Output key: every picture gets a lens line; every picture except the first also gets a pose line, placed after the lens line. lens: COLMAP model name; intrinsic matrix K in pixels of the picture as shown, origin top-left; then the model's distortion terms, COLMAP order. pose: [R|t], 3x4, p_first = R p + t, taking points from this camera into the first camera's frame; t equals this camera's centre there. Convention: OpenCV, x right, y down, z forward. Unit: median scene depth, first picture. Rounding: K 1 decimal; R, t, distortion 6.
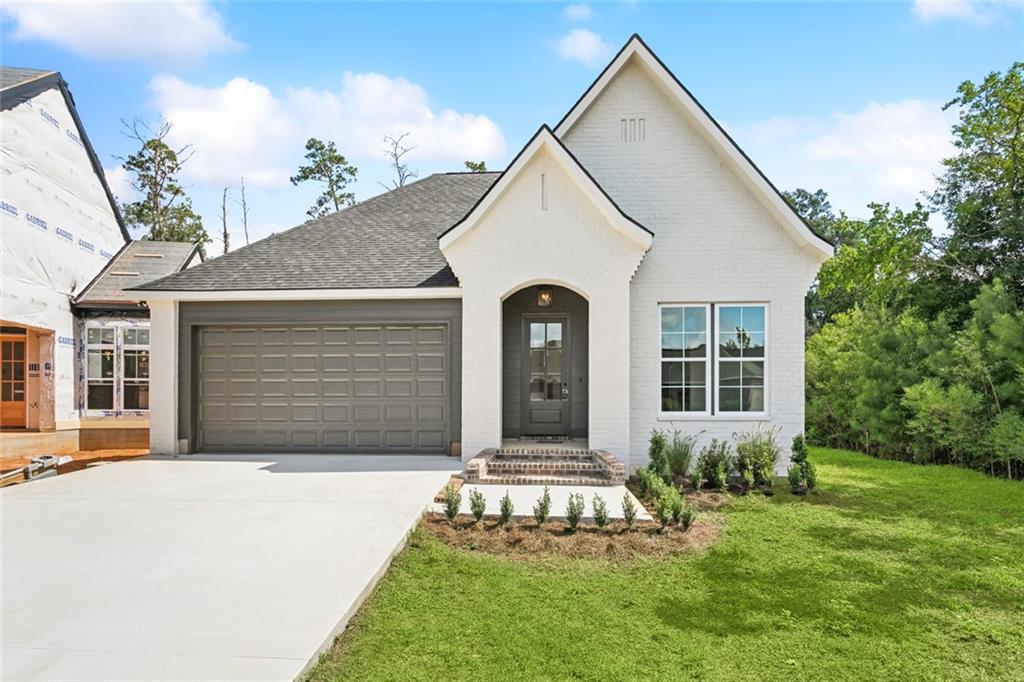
lens RADIAL K [[611.0, 0, 516.2], [0, 611.0, 341.2], [0, 0, 1]] dist [0.017056, 0.000586]
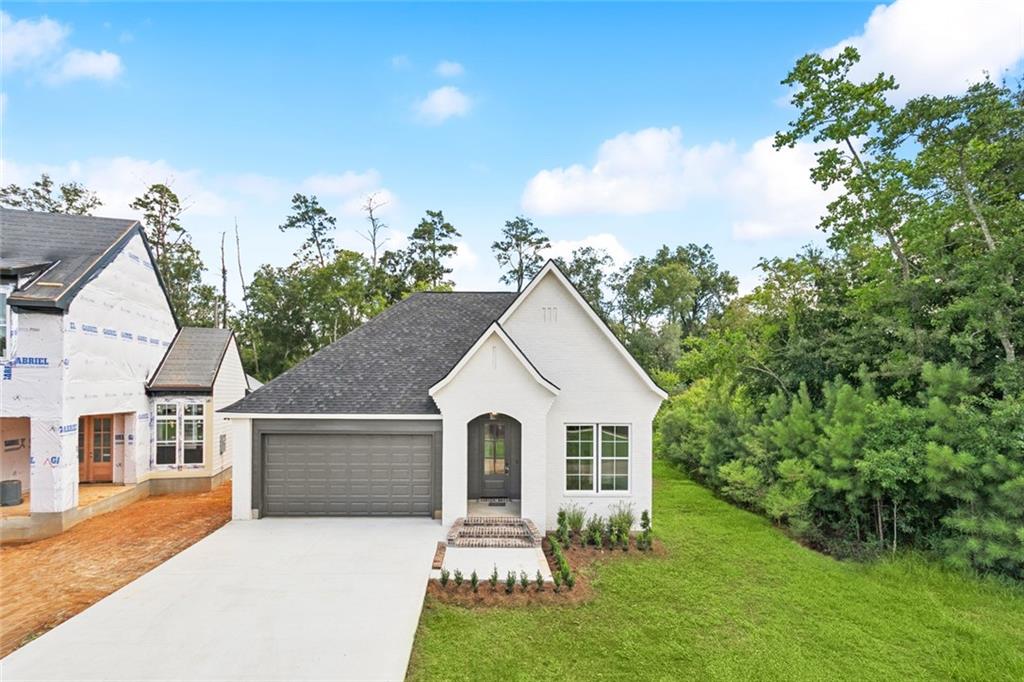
lens RADIAL K [[496.2, 0, 500.4], [0, 496.2, 359.3], [0, 0, 1]] dist [0.025334, 0.000221]
pose [[0.997911, 0.000556, 0.064609, -0.018122], [-0.000270, 0.999990, -0.004428, -0.195402], [-0.064610, 0.004402, 0.997901, -0.260565]]
